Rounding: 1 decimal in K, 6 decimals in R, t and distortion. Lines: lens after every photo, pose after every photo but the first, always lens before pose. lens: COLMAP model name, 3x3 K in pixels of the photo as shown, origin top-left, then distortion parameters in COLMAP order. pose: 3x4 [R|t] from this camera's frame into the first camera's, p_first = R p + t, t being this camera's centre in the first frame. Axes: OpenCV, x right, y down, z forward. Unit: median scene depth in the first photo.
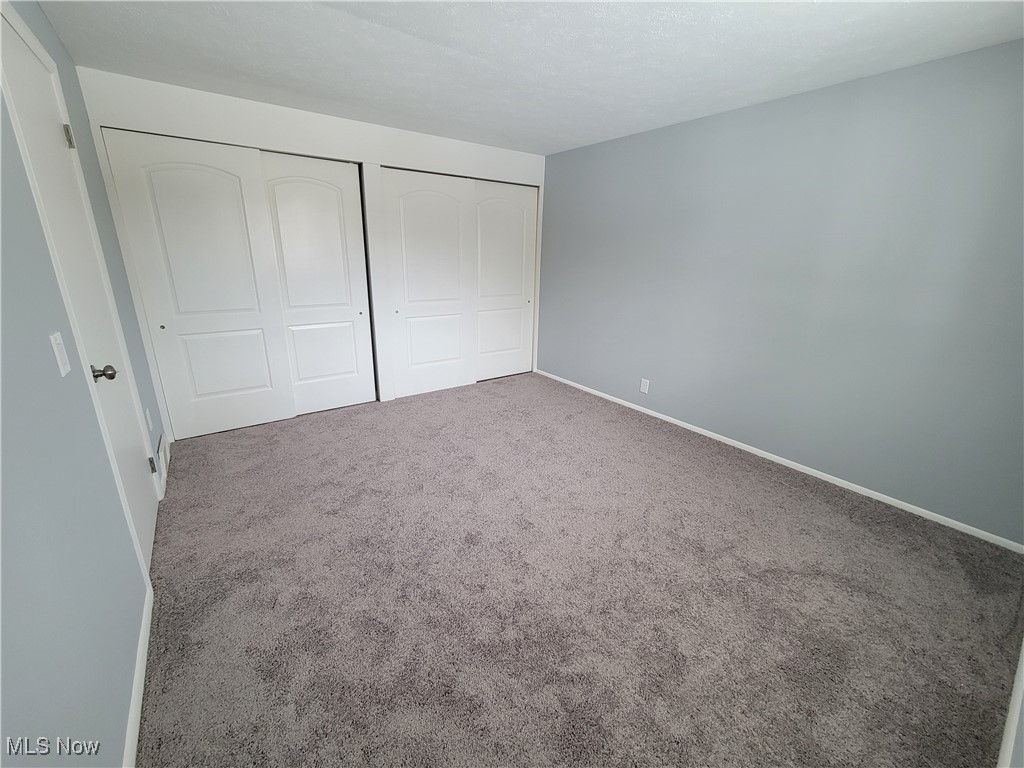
lens RADIAL K [[417.7, 0, 519.2], [0, 417.7, 378.5], [0, 0, 1]] dist [-0.000984, -0.000296]
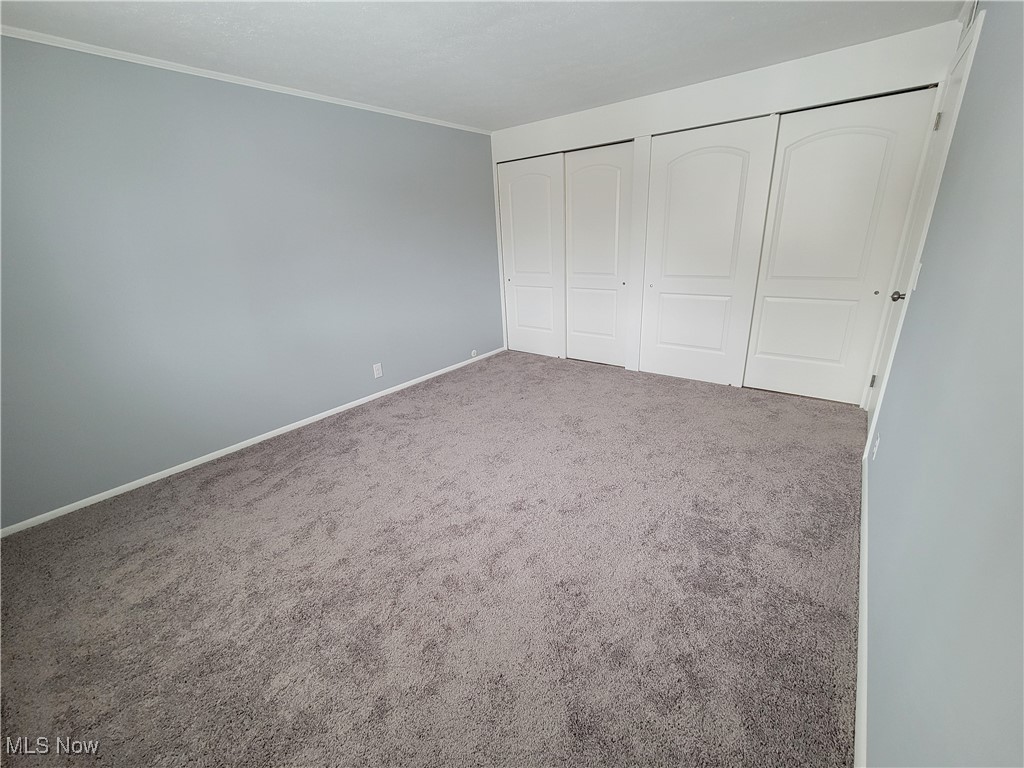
lens RADIAL K [[417.7, 0, 519.2], [0, 417.7, 378.5], [0, 0, 1]] dist [-0.000984, -0.000296]
pose [[0.247125, 0.299499, -0.921536, 0.601534], [-0.226420, 0.942554, 0.245612, -0.124014], [0.942159, 0.147958, 0.300741, 0.436369]]
